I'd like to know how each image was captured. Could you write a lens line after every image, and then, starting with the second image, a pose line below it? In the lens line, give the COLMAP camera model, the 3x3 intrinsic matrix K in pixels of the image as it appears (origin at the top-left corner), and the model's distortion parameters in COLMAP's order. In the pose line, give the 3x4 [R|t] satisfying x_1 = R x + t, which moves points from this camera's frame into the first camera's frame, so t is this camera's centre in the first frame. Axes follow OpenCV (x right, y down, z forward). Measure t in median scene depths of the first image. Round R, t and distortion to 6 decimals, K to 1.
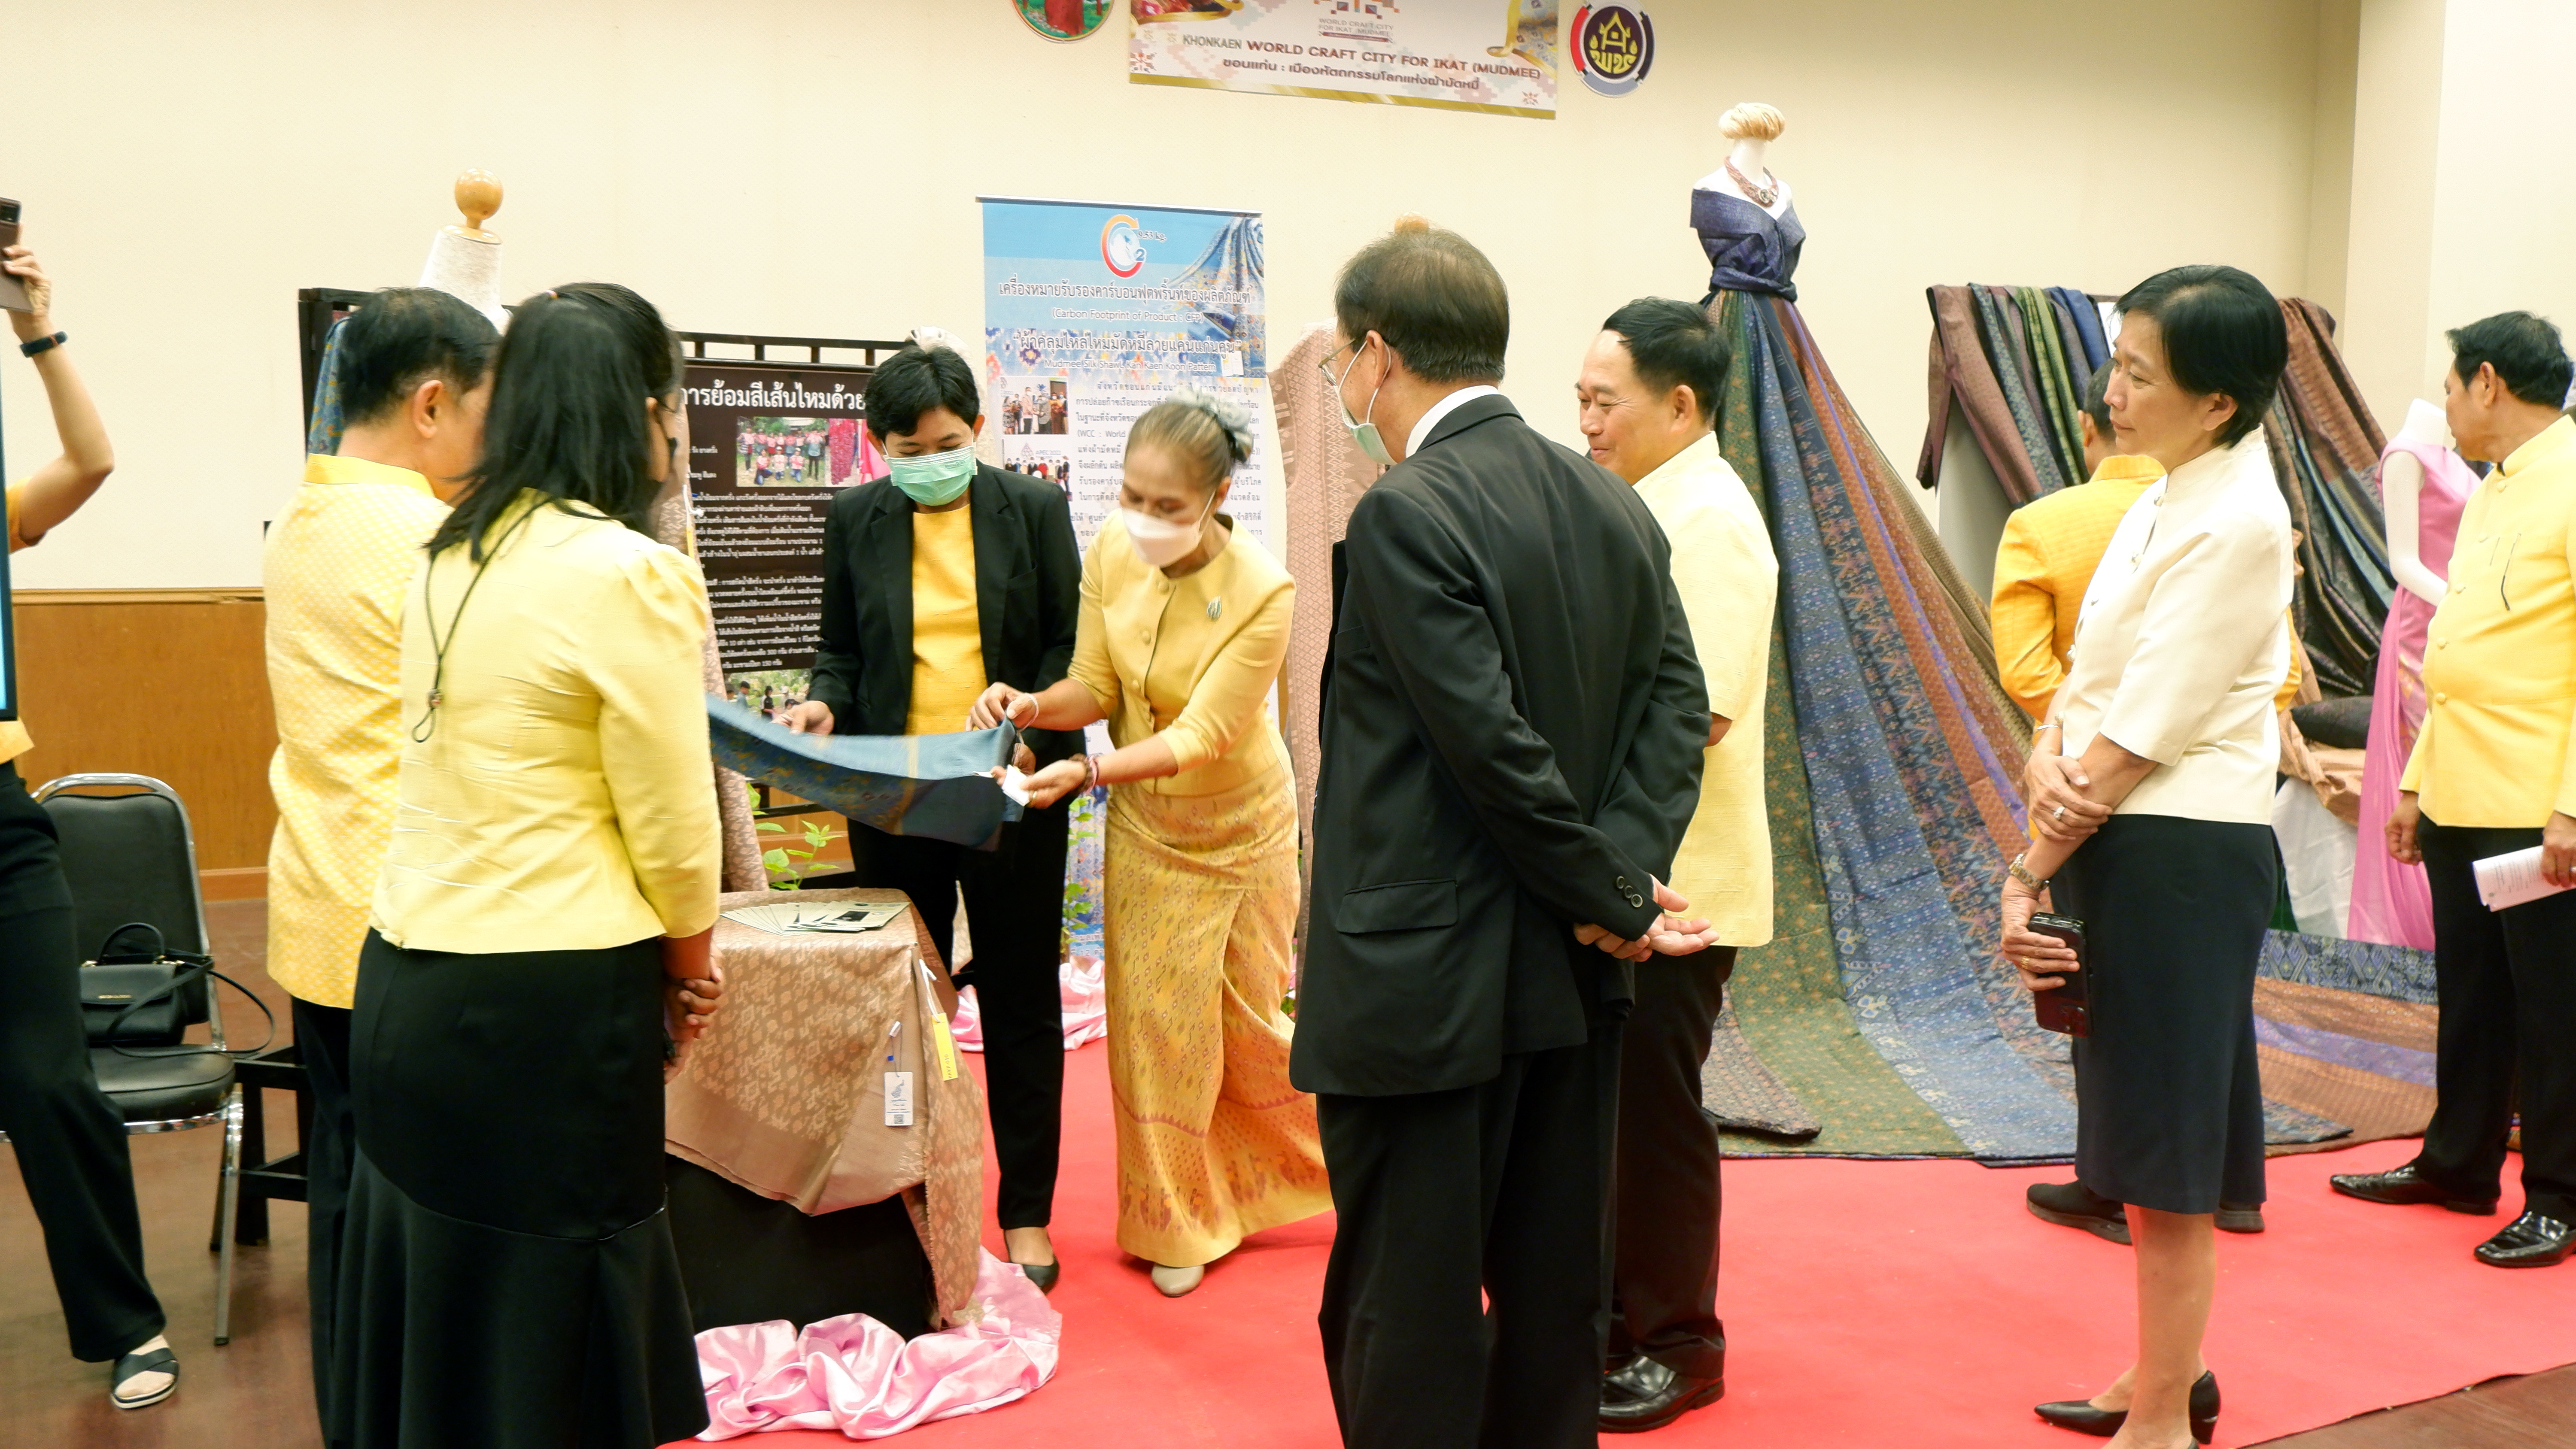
lens RADIAL K [[2411.0, 0, 1288.0], [0, 2411.0, 724.5], [0, 0, 1]] dist [-0.049076, 0.027754]
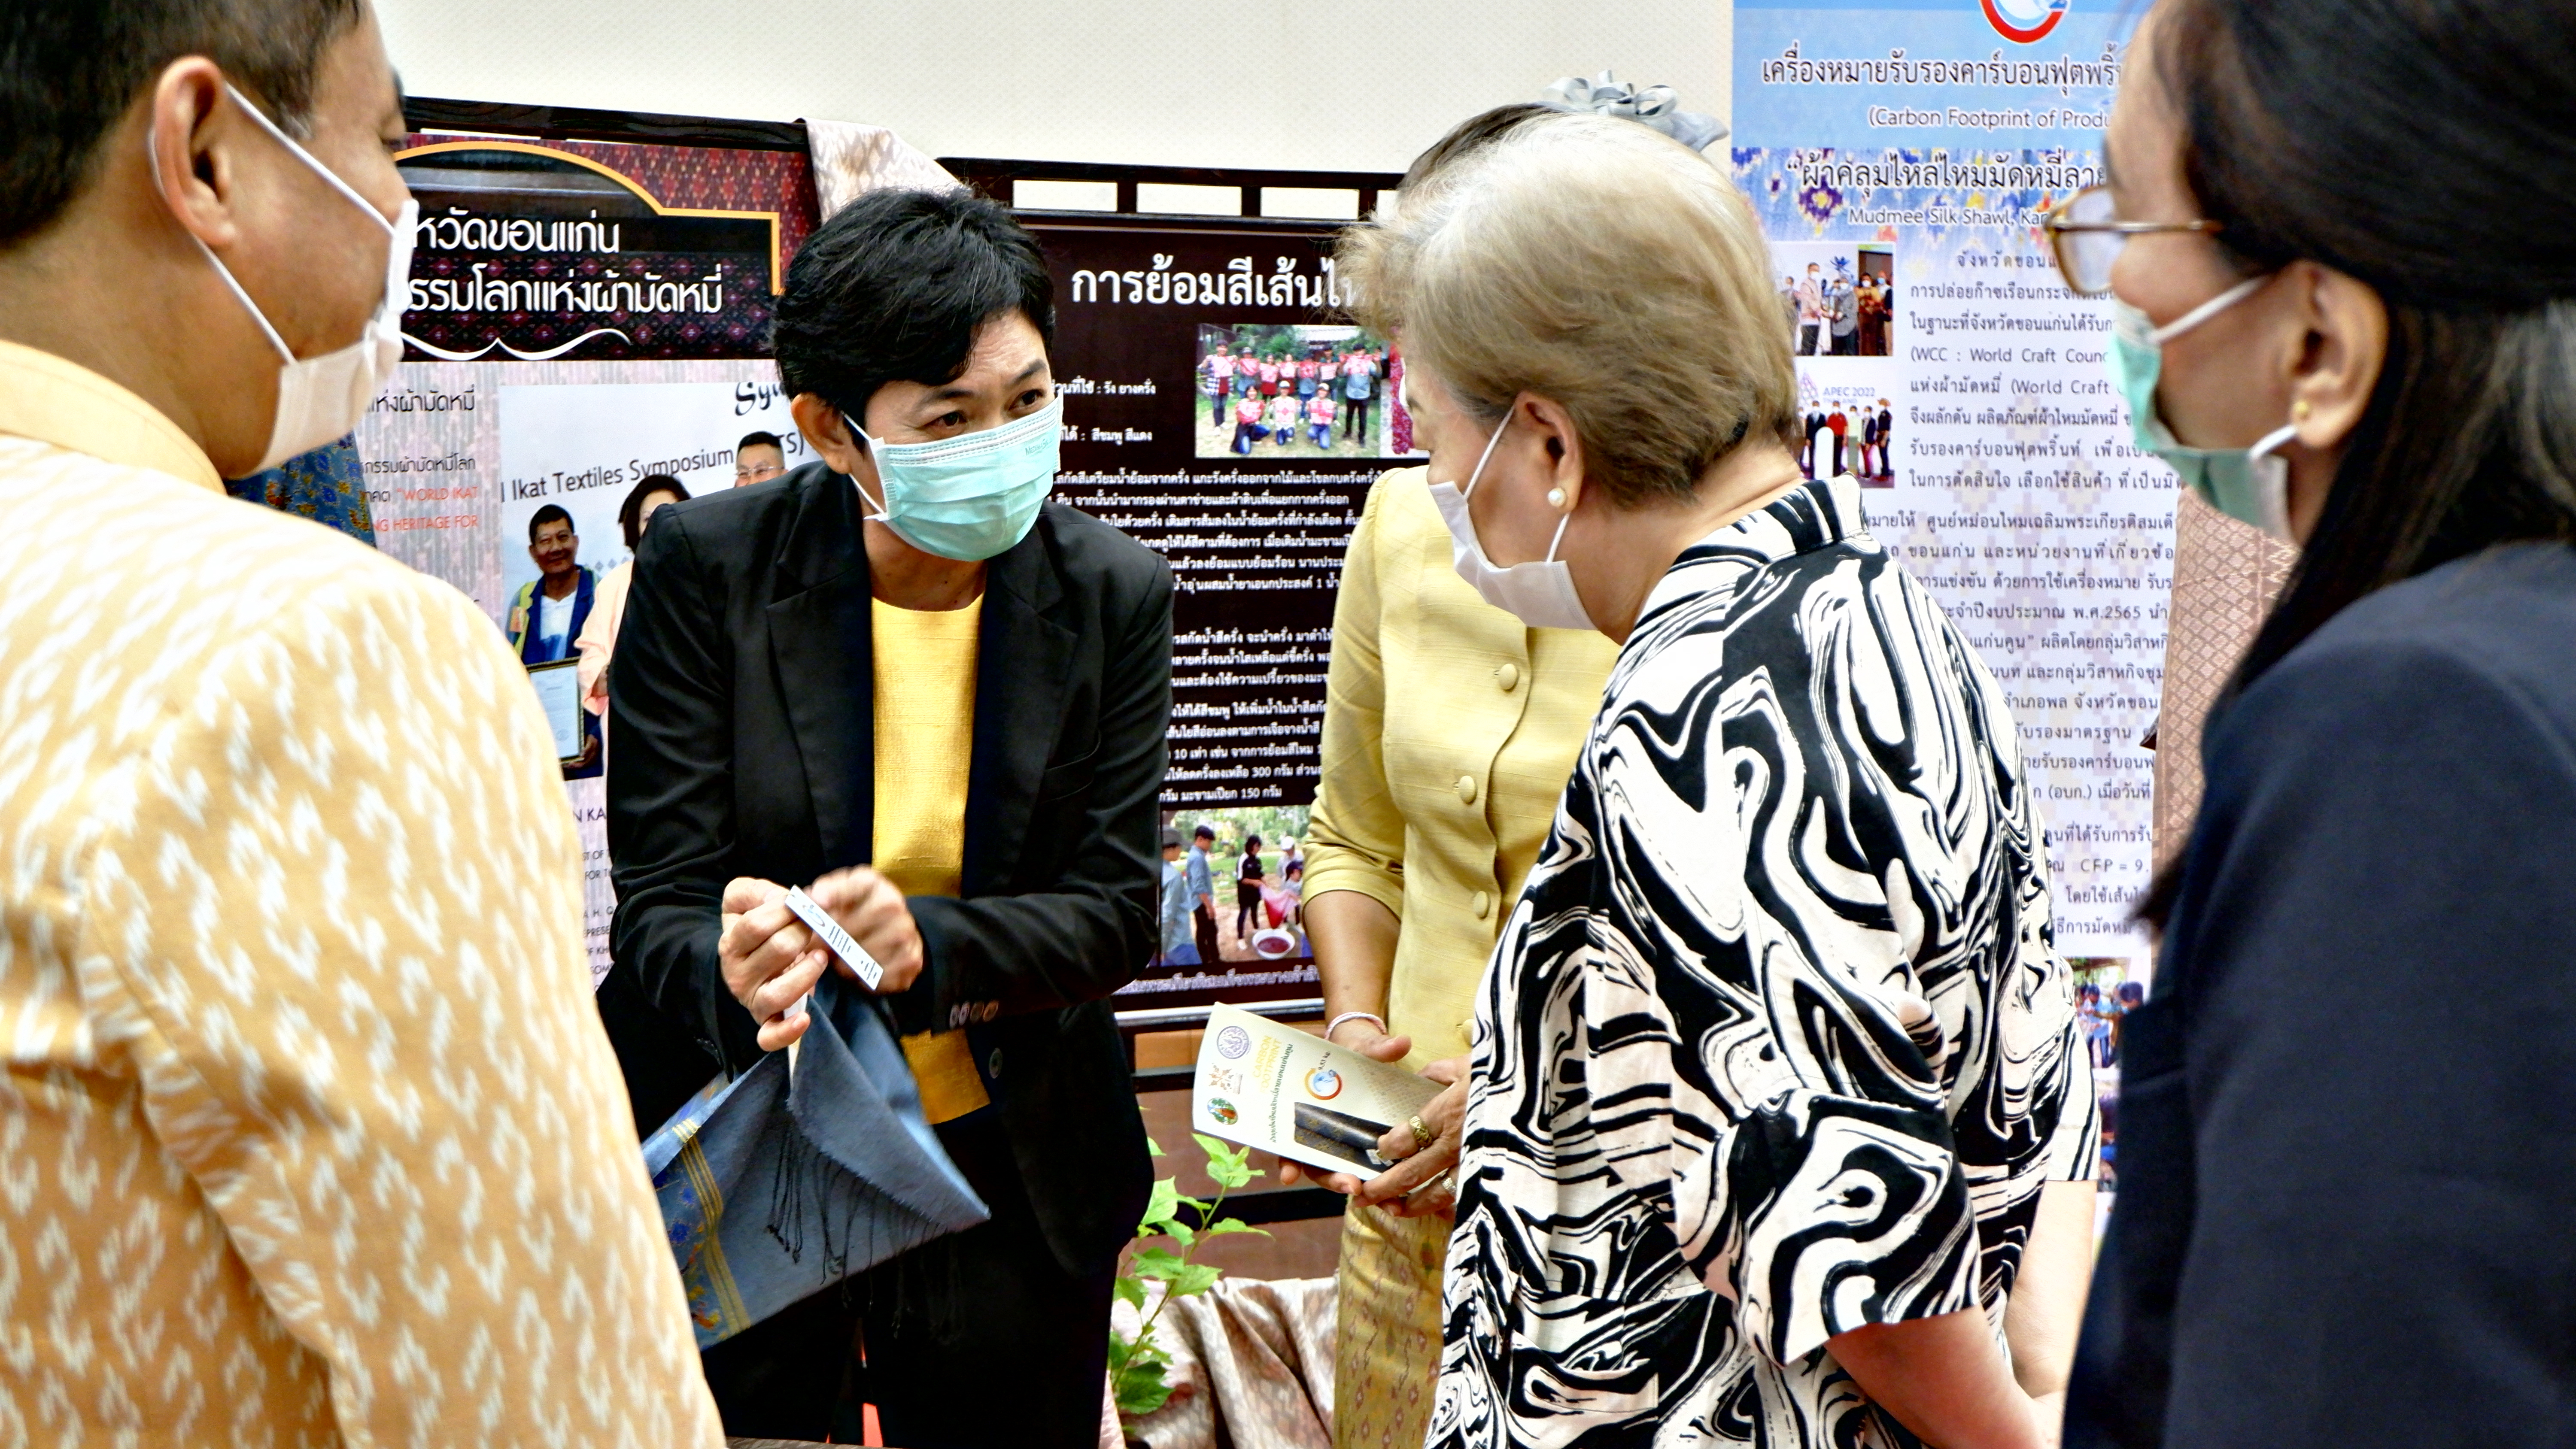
lens RADIAL K [[3194.2, 0, 1288.0], [0, 3194.2, 724.5], [0, 0, 1]] dist [-0.029829, 0.016173]
pose [[0.916289, 0.043395, -0.398160, 0.062956], [-0.043663, 0.999011, 0.008397, -0.042972], [0.398131, 0.009691, 0.917277, 0.333742]]
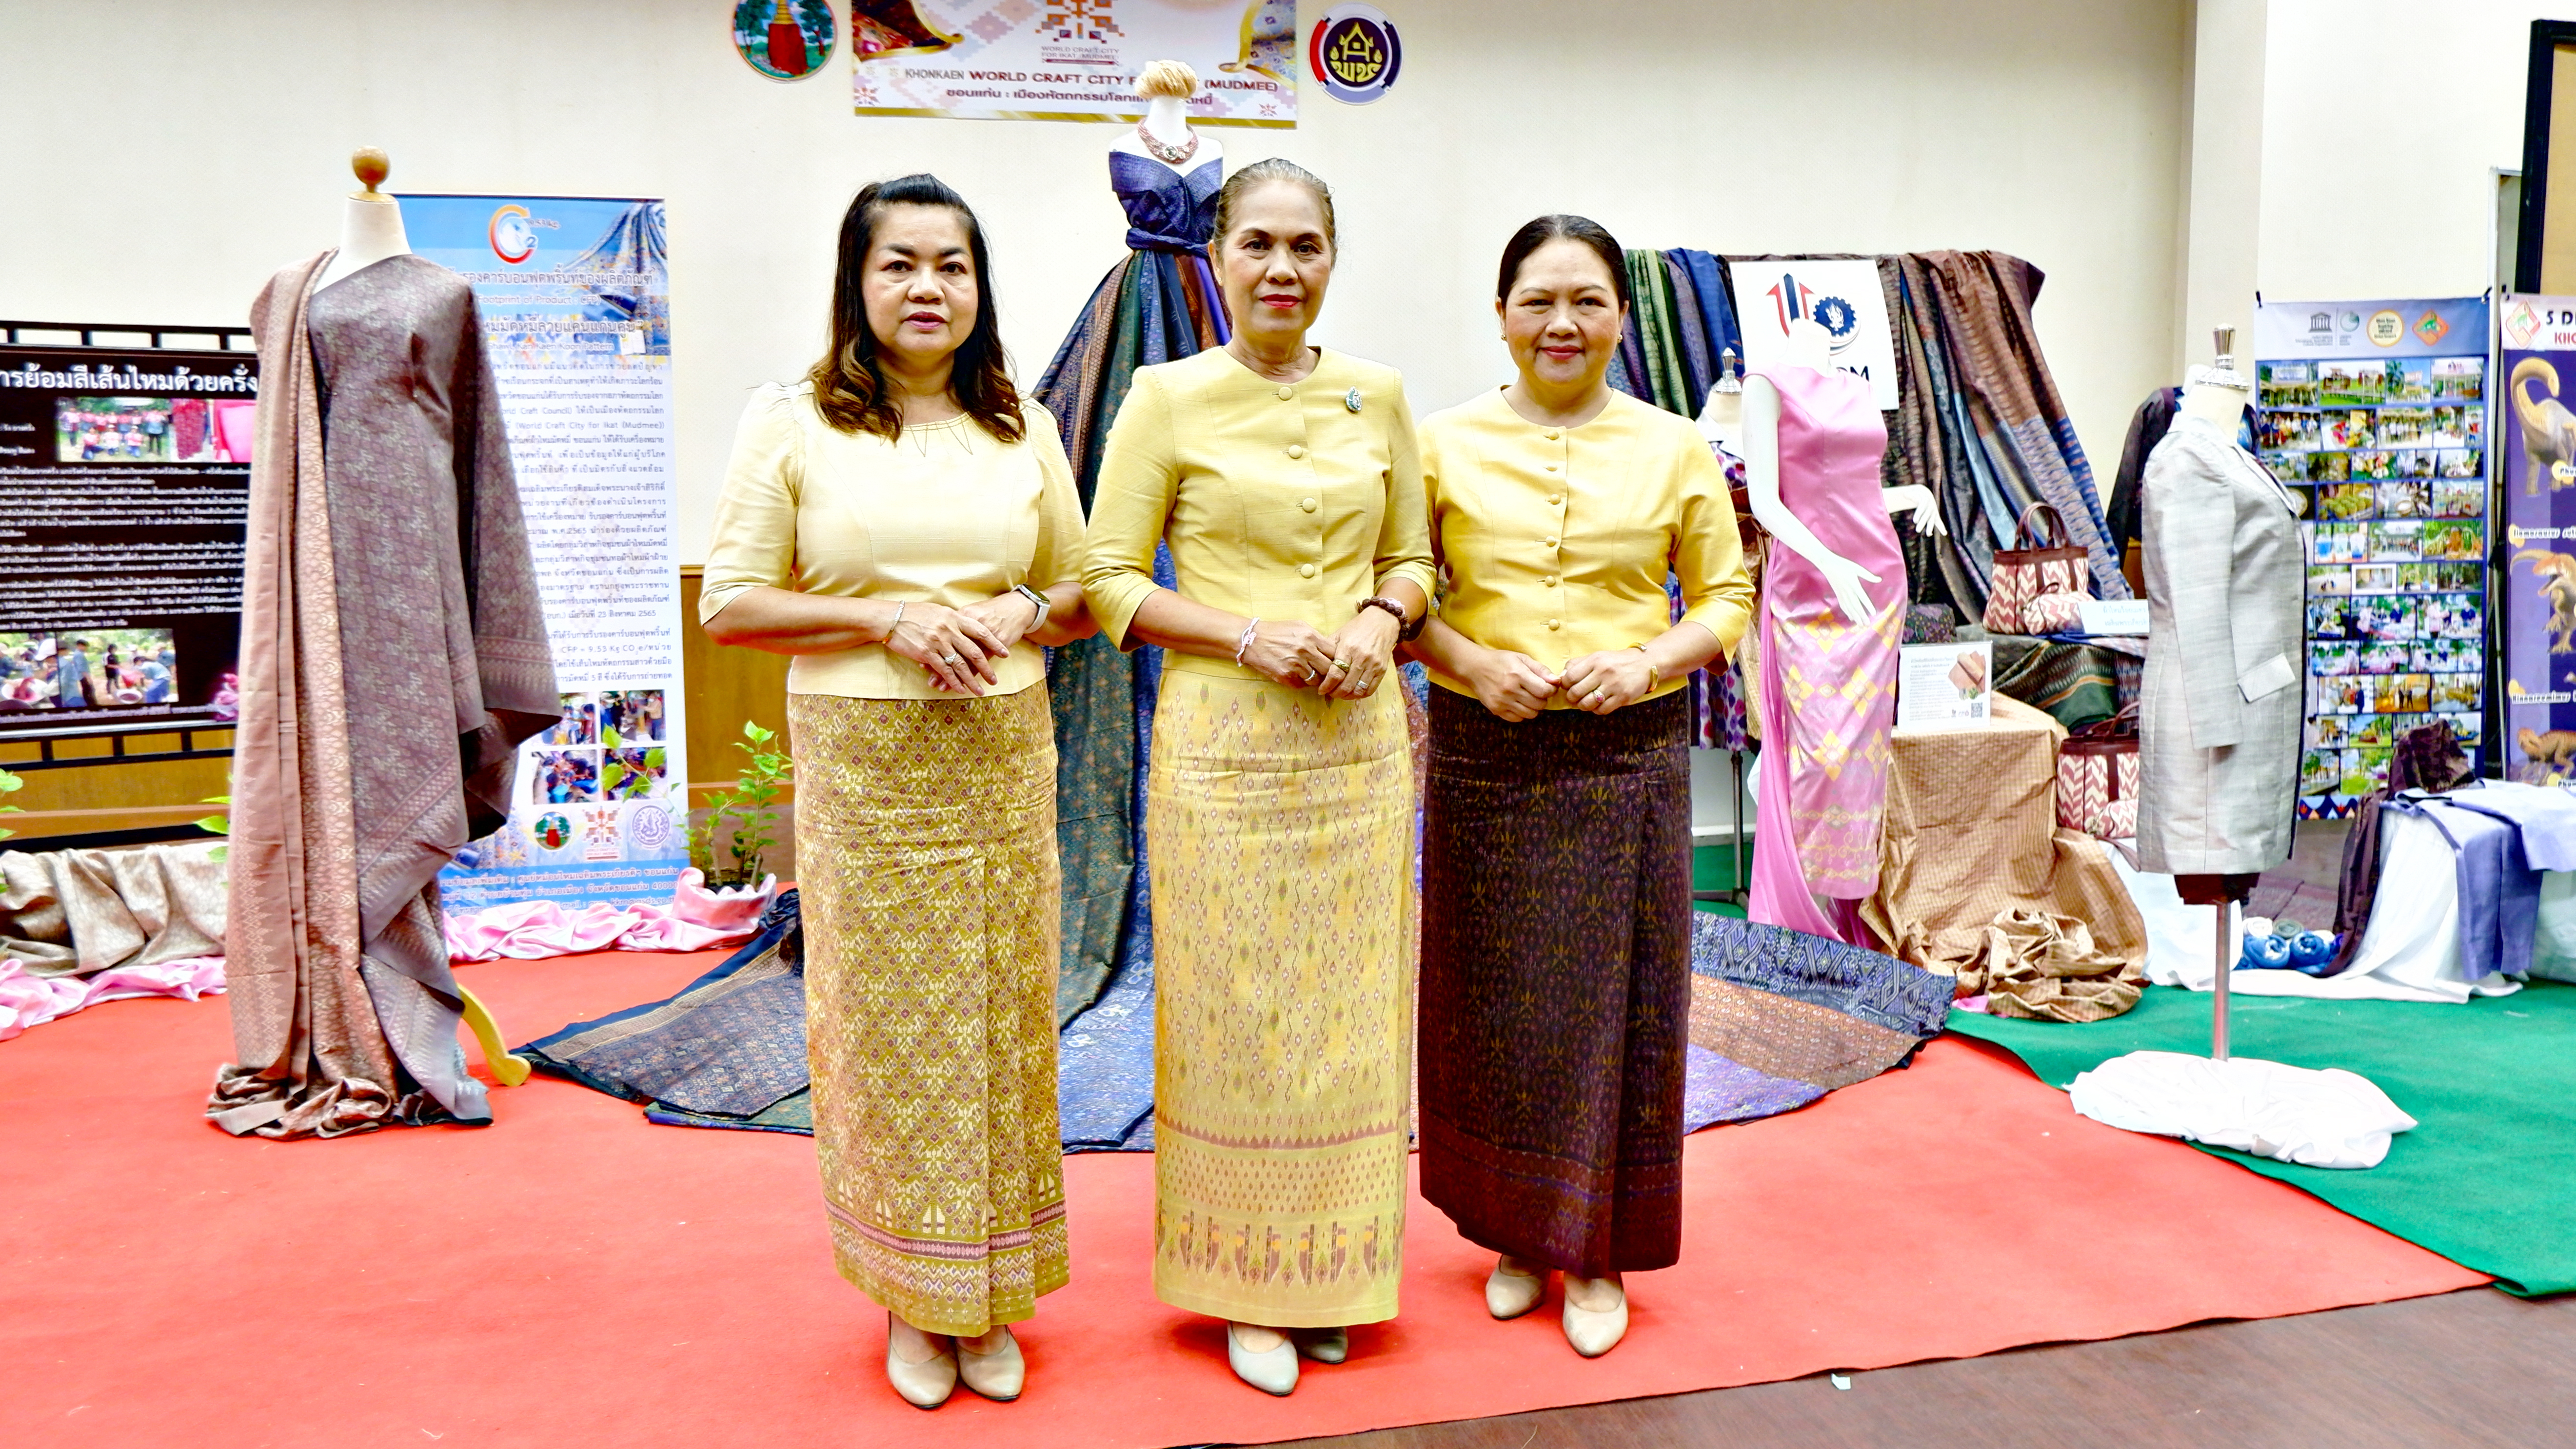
lens RADIAL K [[1934.4, 0, 1288.0], [0, 1934.4, 724.5], [0, 0, 1]] dist [-0.009763, 0.001216]
pose [[0.970921, 0.002921, -0.239384, 0.475623], [-0.002683, 0.999996, 0.001323, 0.016724], [0.239386, -0.000642, 0.970924, 0.253444]]
